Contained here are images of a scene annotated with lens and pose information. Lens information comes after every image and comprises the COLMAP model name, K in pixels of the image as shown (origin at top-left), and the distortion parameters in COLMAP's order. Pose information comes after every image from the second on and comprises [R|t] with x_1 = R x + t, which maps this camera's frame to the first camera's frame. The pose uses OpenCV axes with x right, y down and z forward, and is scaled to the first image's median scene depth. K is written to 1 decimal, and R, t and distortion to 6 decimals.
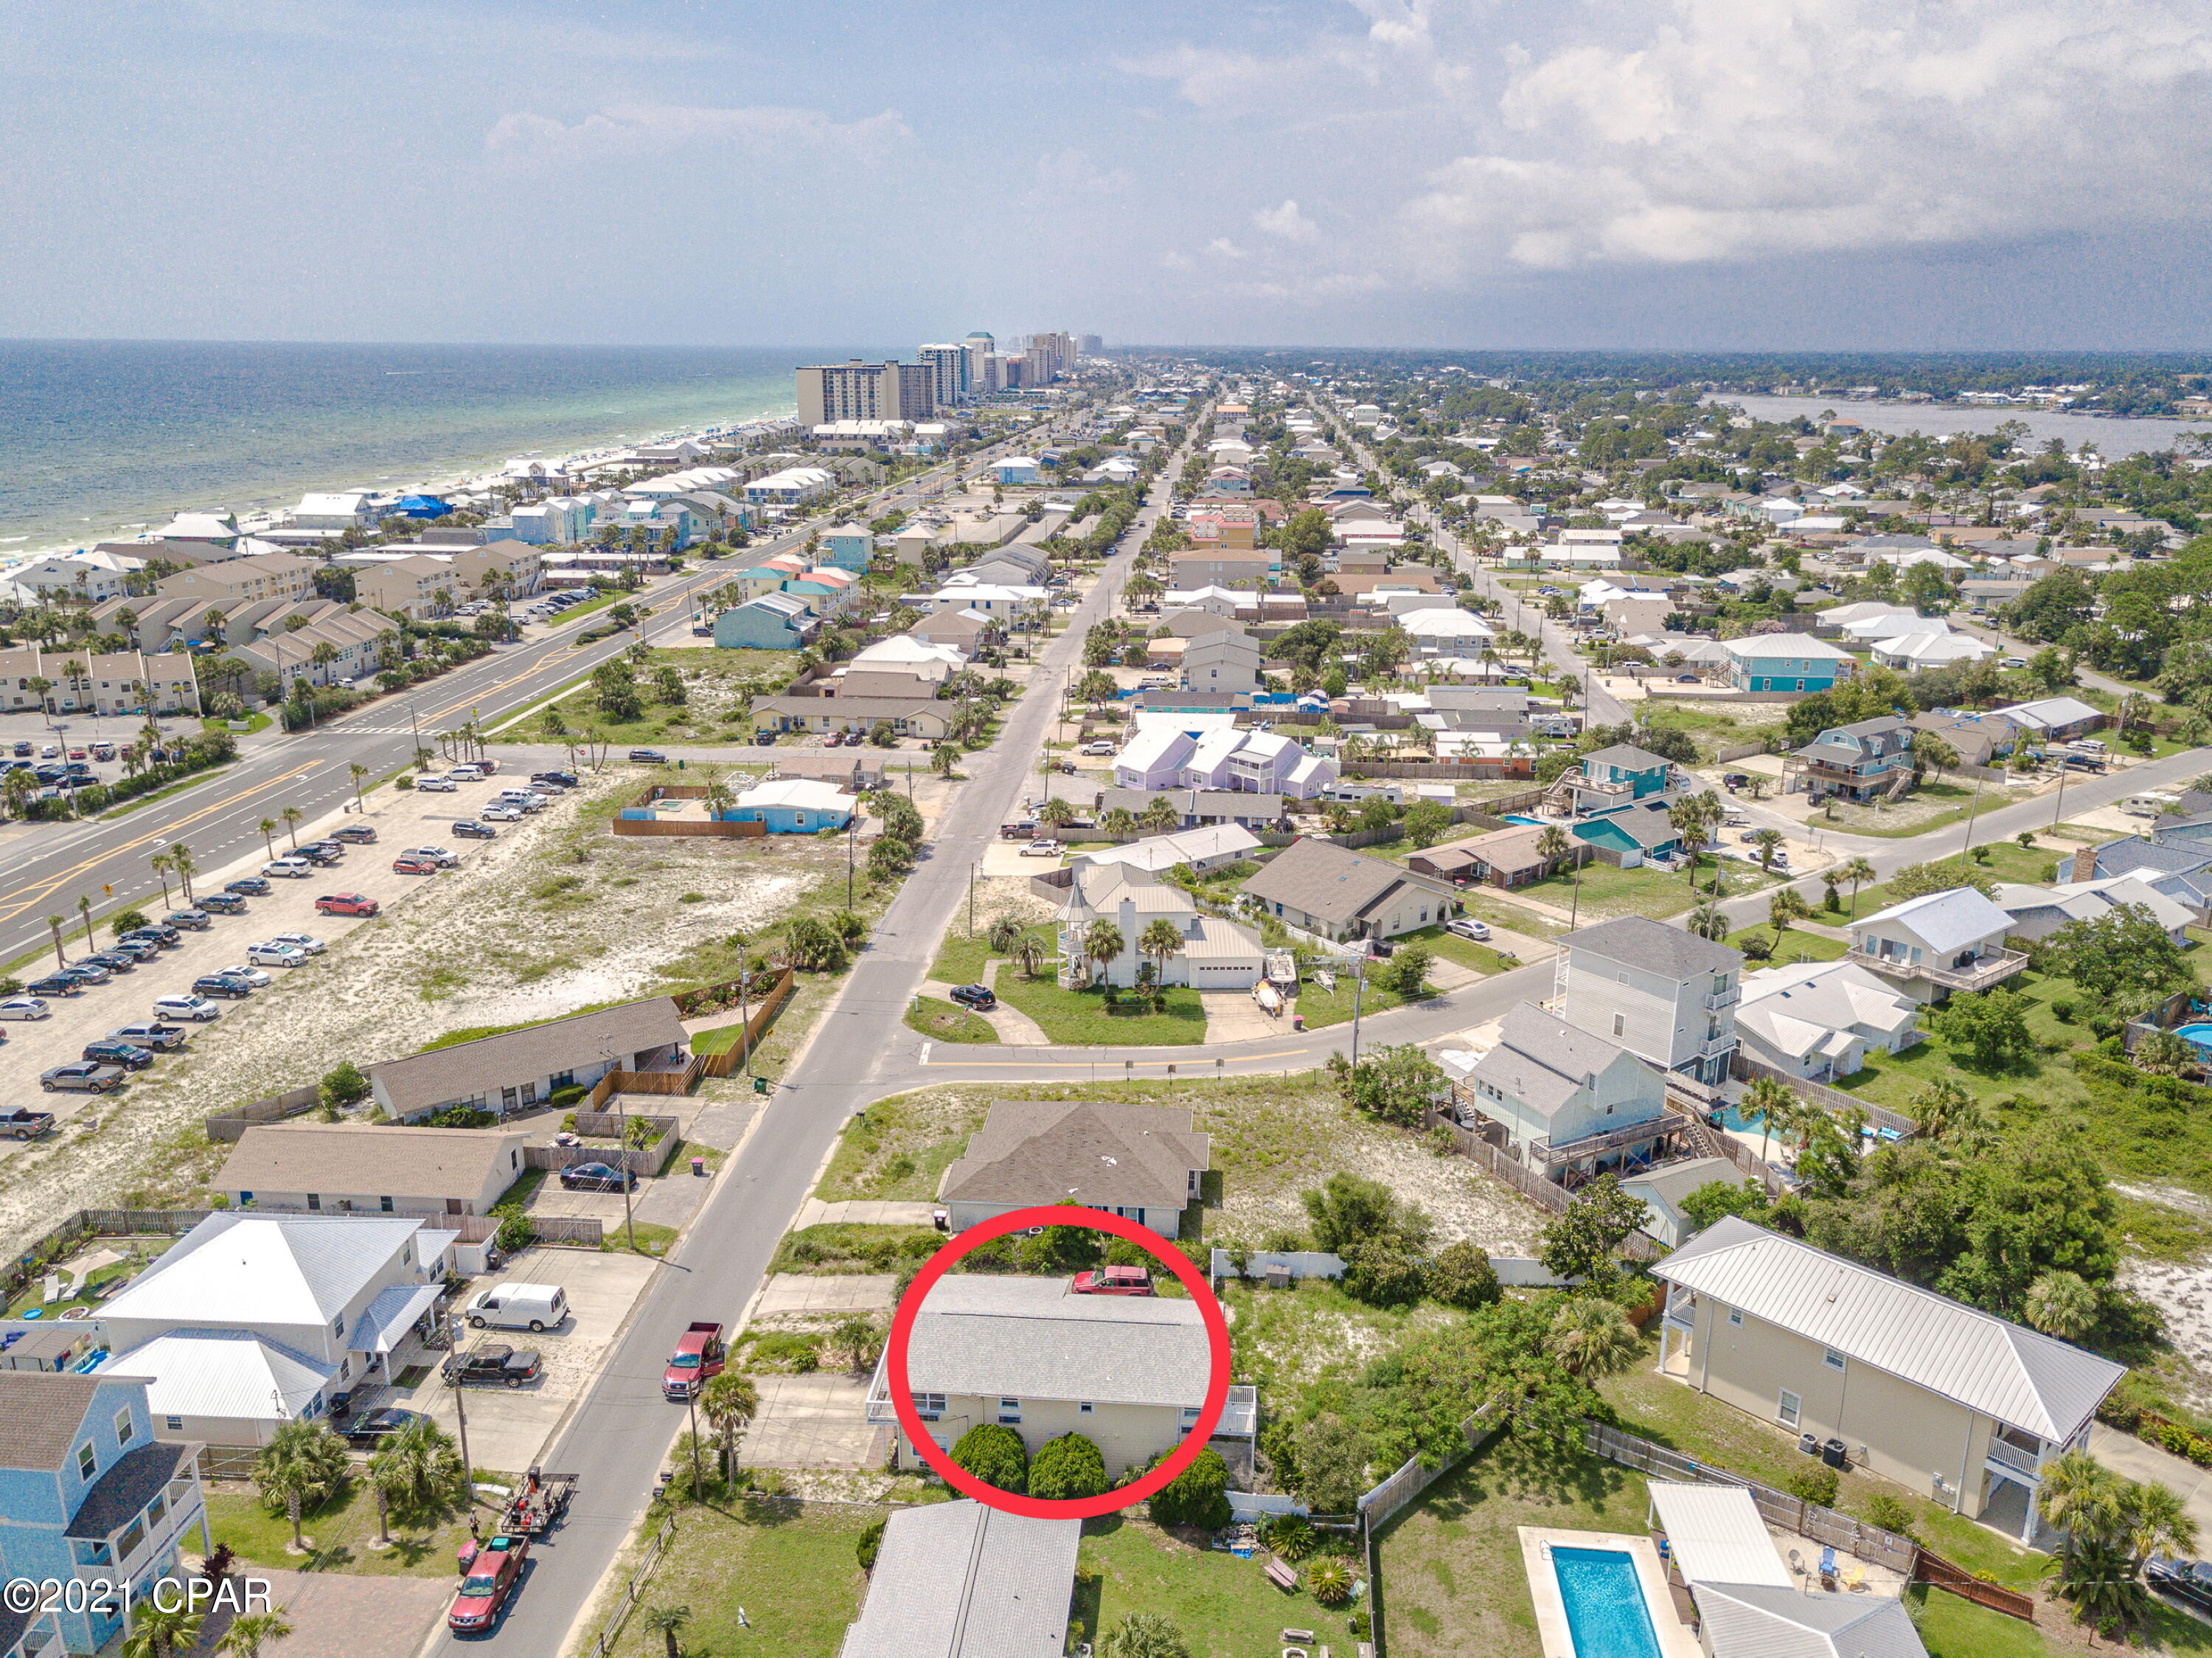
lens RADIAL K [[1670.9, 0, 1106.0], [0, 1670.9, 829.0], [0, 0, 1]] dist [0.021519, 0.003048]
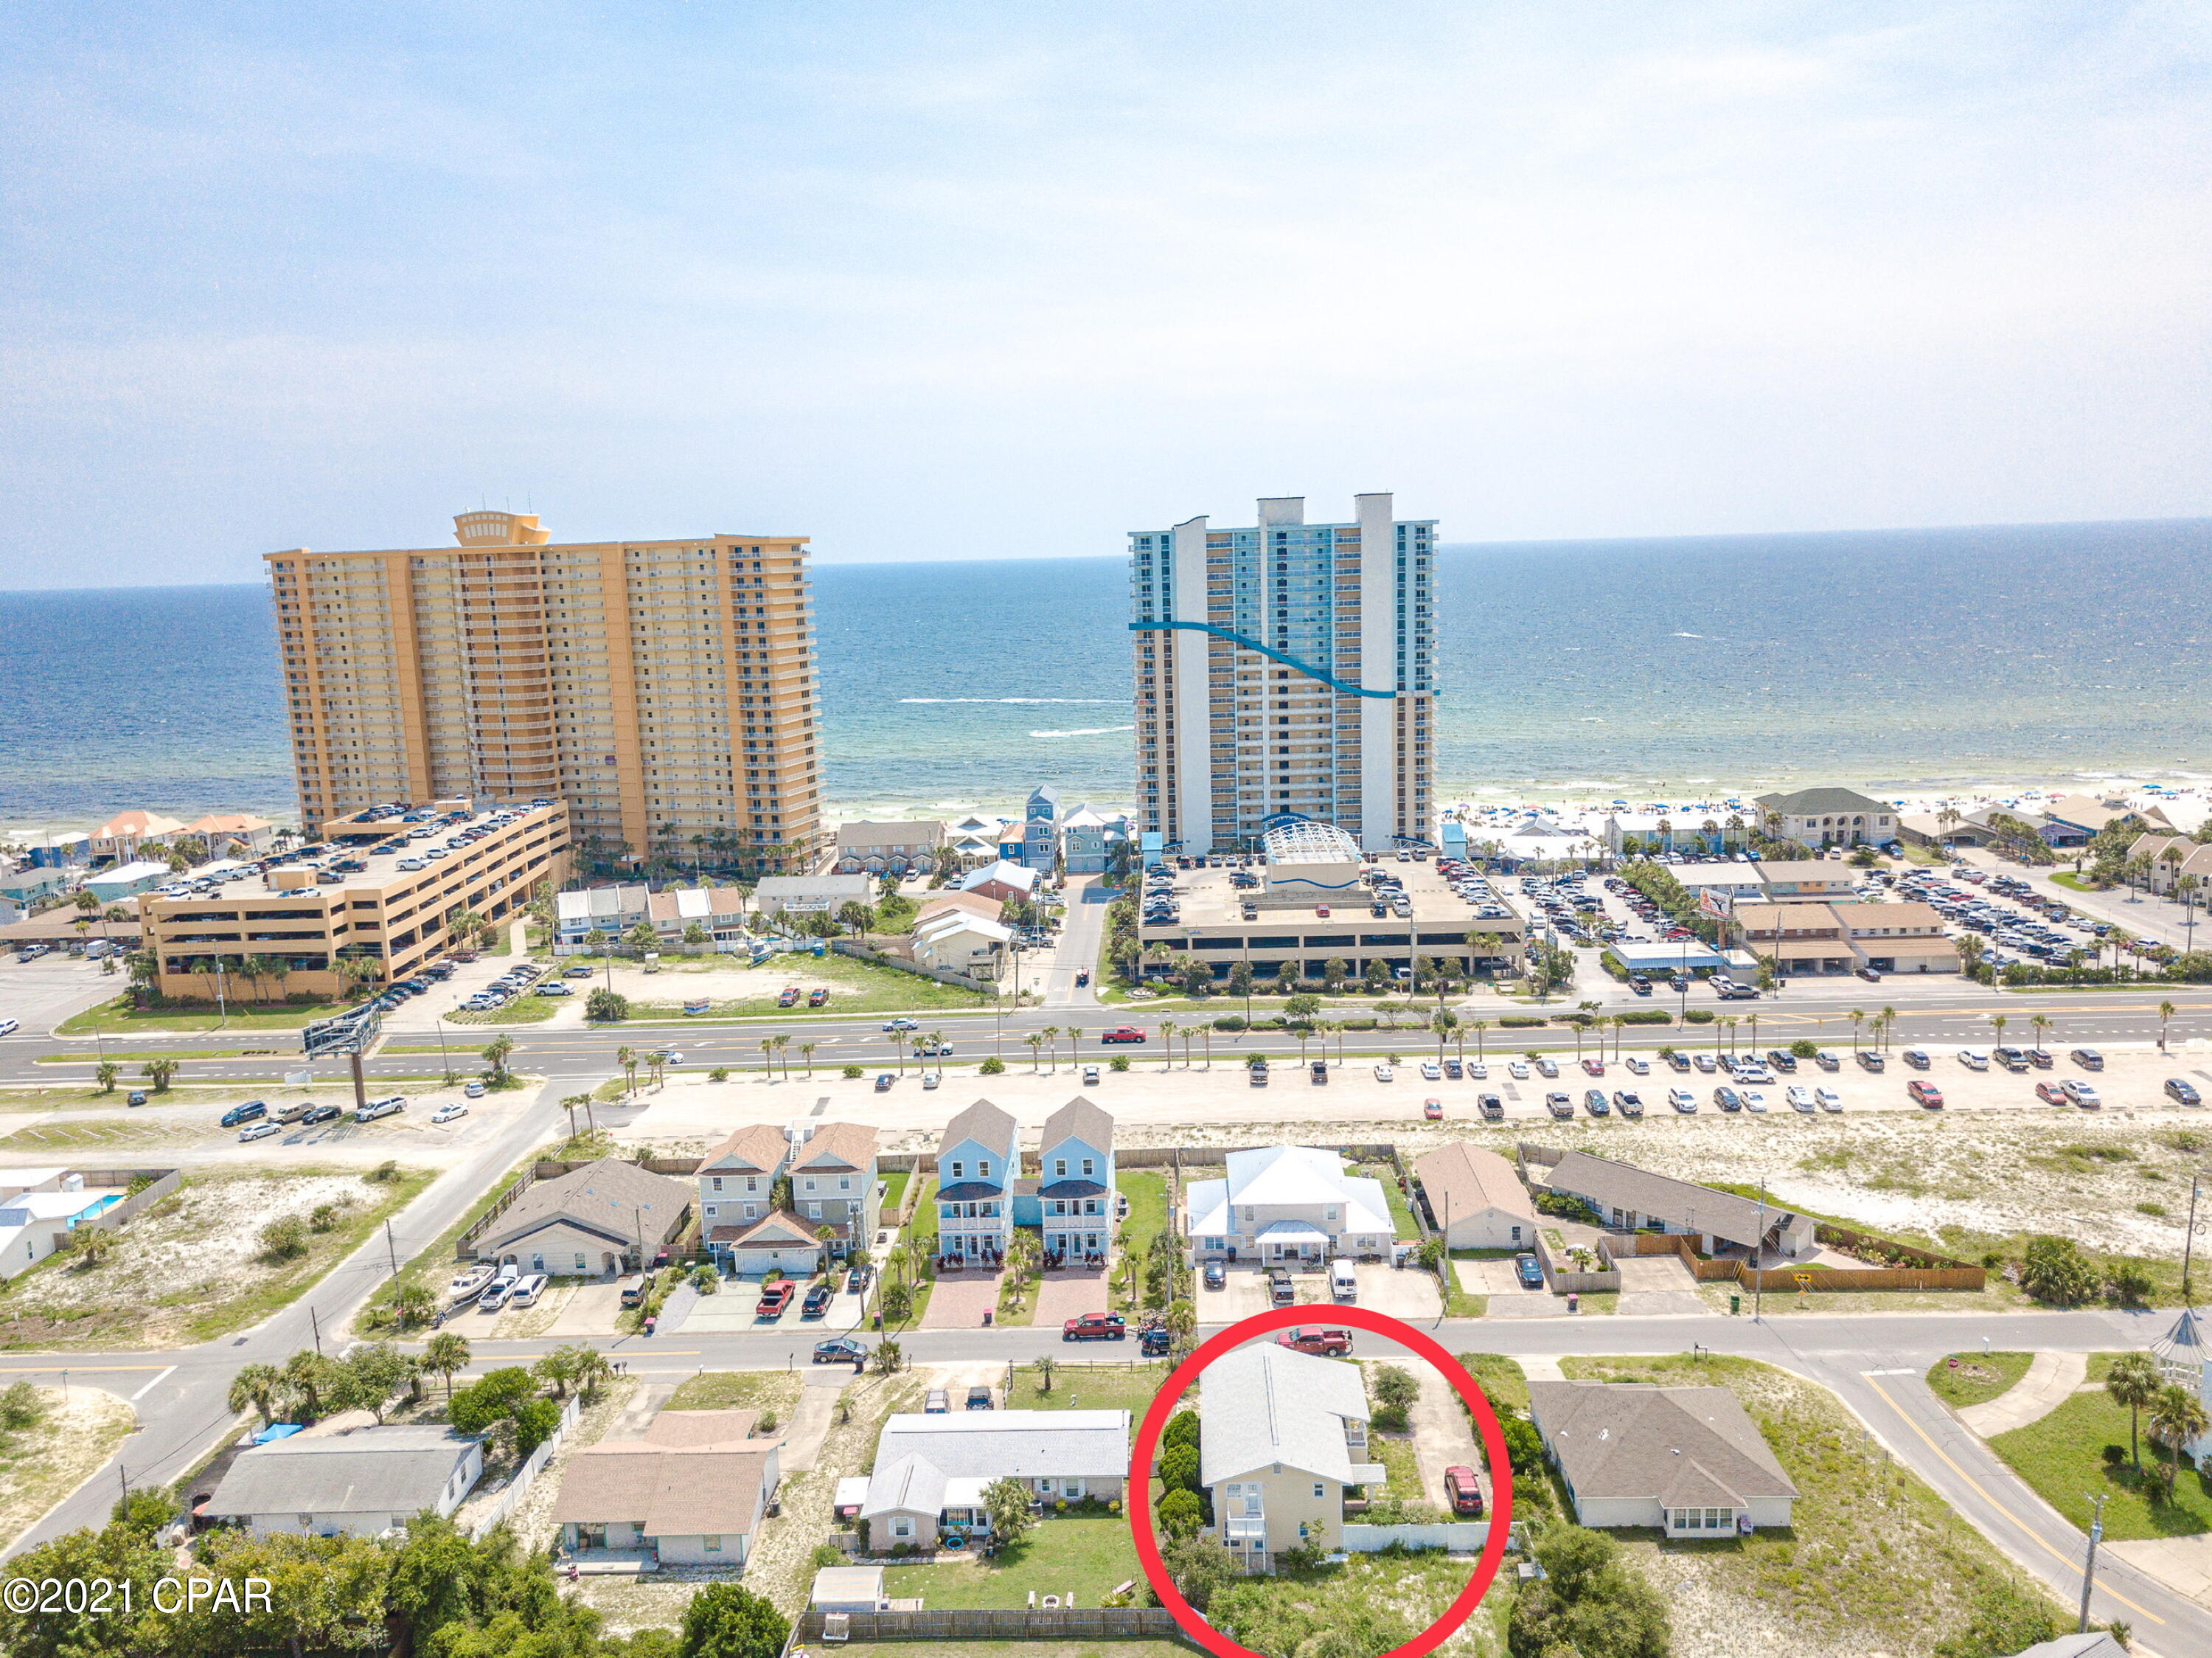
lens RADIAL K [[1723.9, 0, 1125.4], [0, 1723.9, 831.0], [0, 0, 1]] dist [0.005300, 0.001751]
pose [[0.058895, 0.162017, -0.985029, 0.699178], [-0.250747, 0.957507, 0.142498, -0.171036], [0.966259, 0.238601, 0.097018, 0.367000]]
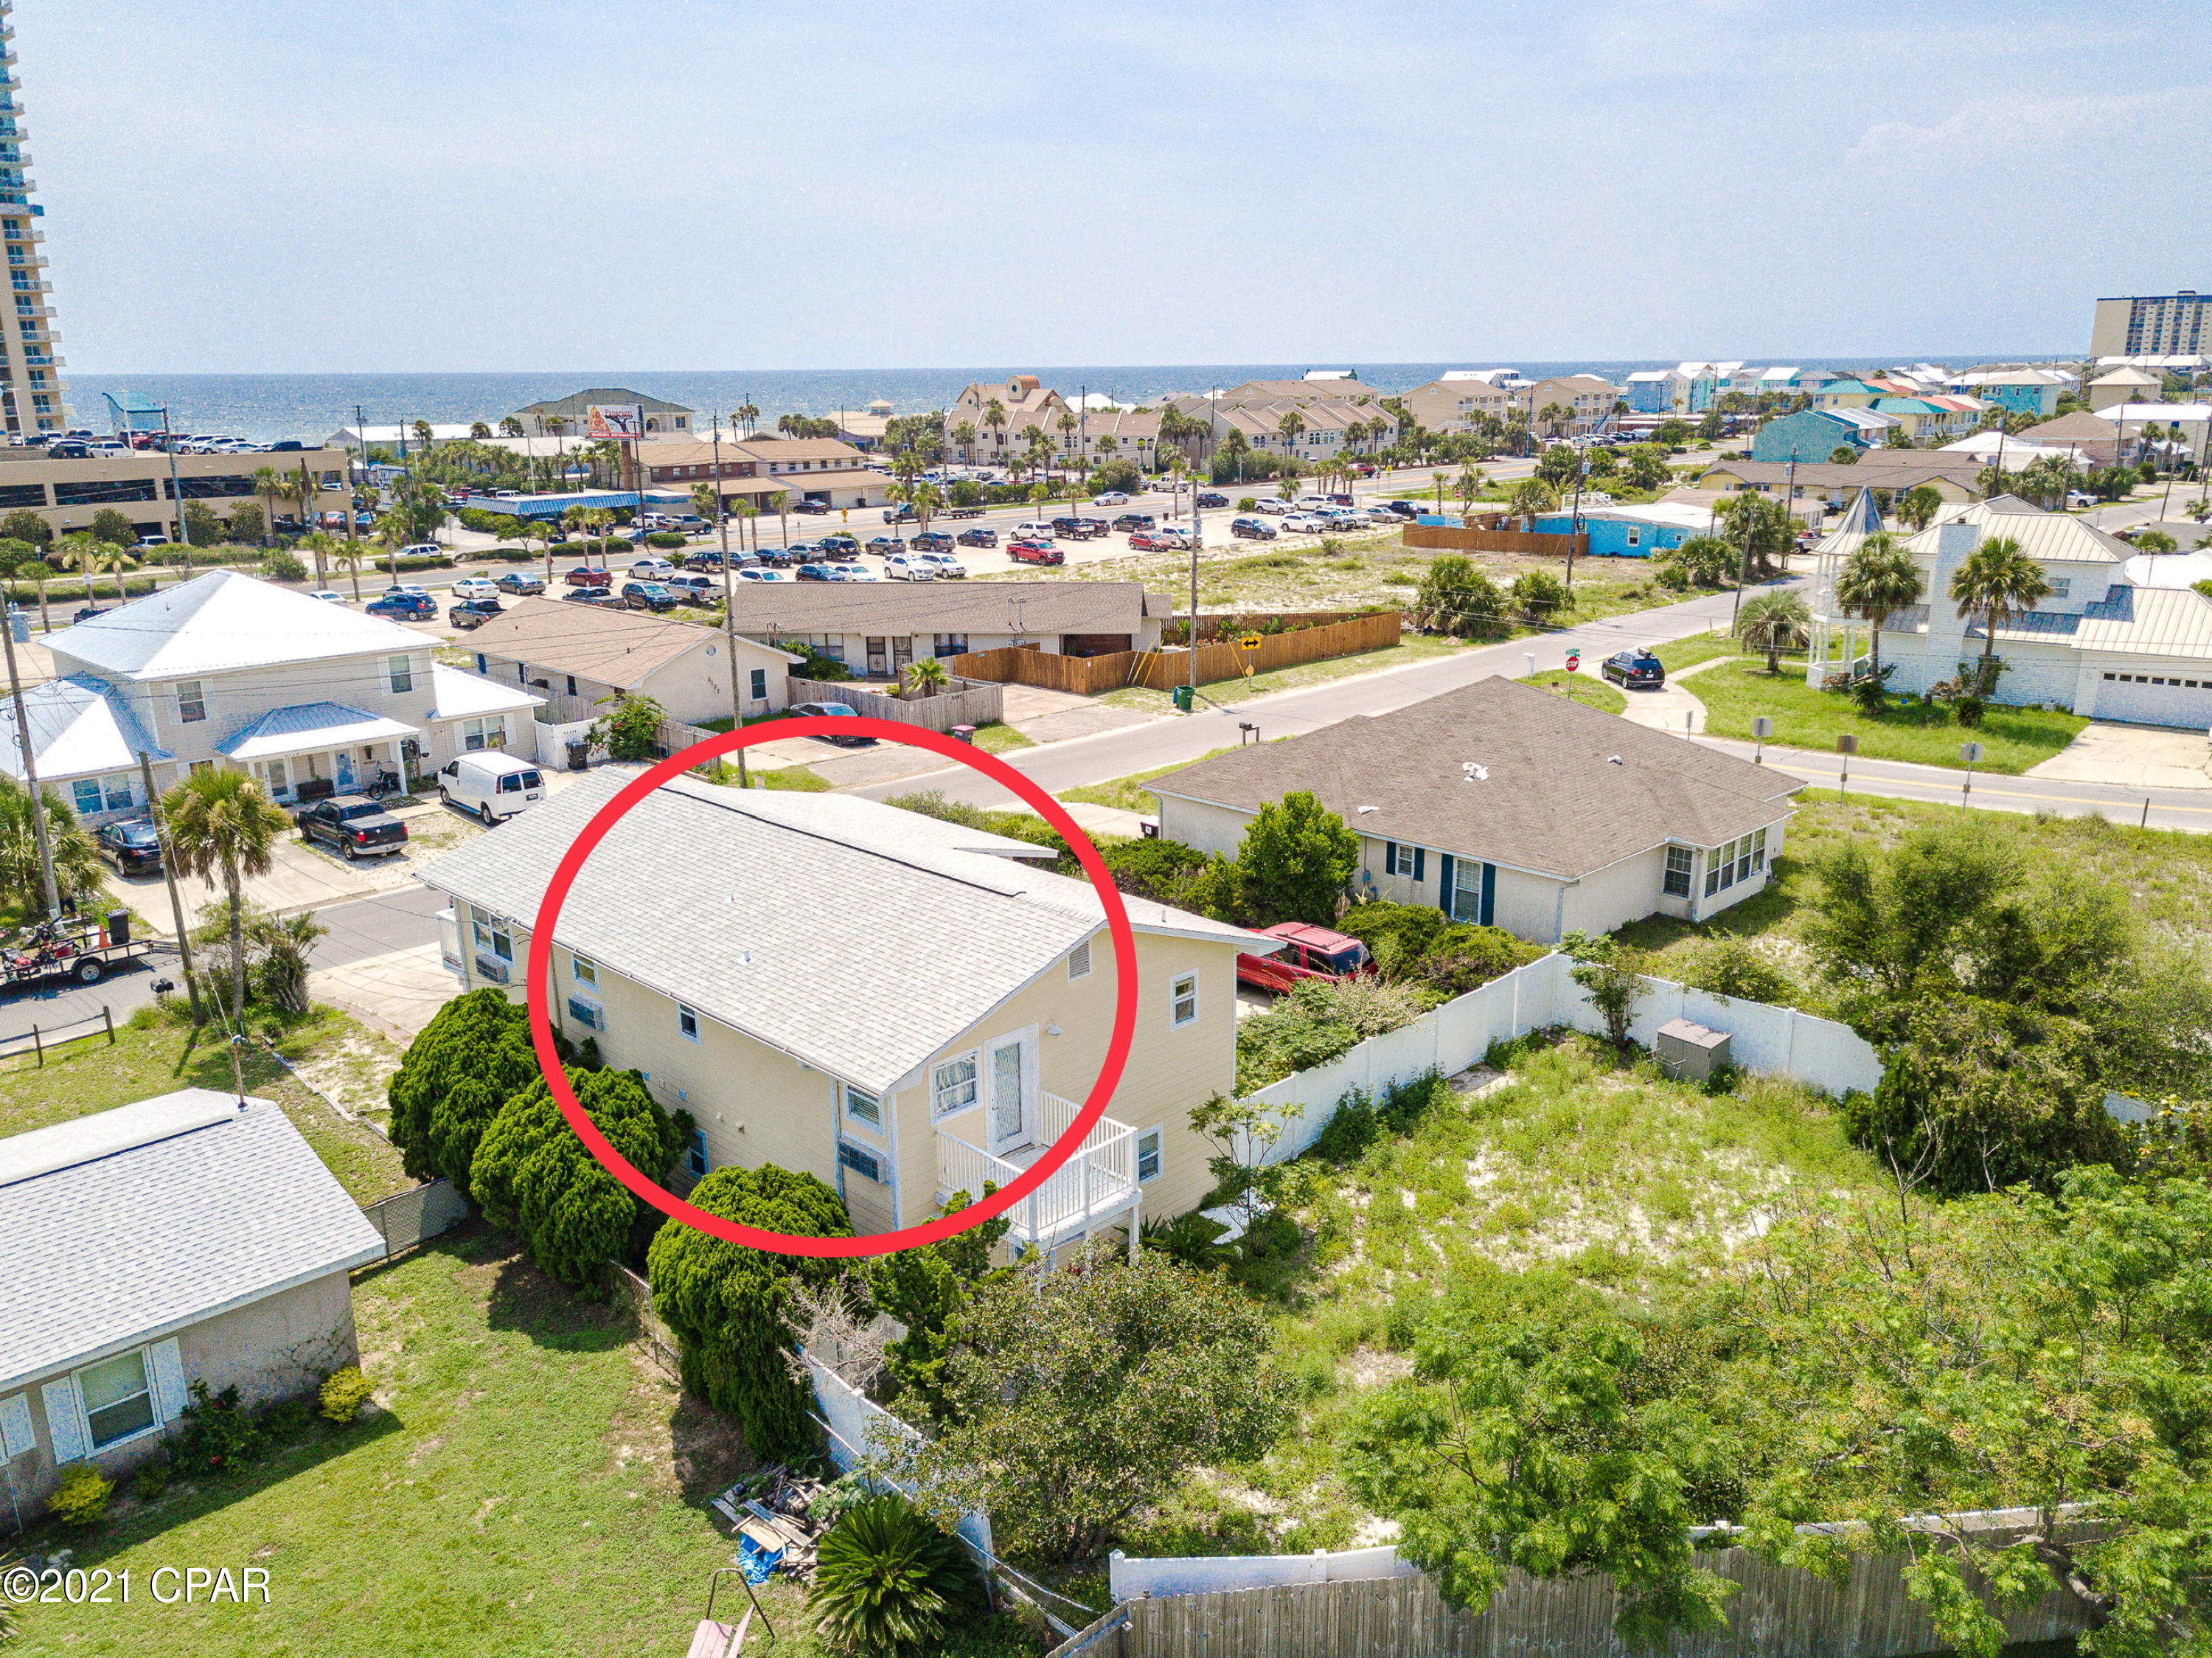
lens RADIAL K [[1723.9, 0, 1125.4], [0, 1723.9, 831.0], [0, 0, 1]] dist [0.005300, 0.001751]
pose [[0.765035, 0.156039, -0.624799, 0.156565], [-0.162424, 0.985588, 0.047264, 0.147527], [0.623169, 0.065324, 0.779354, 0.415983]]
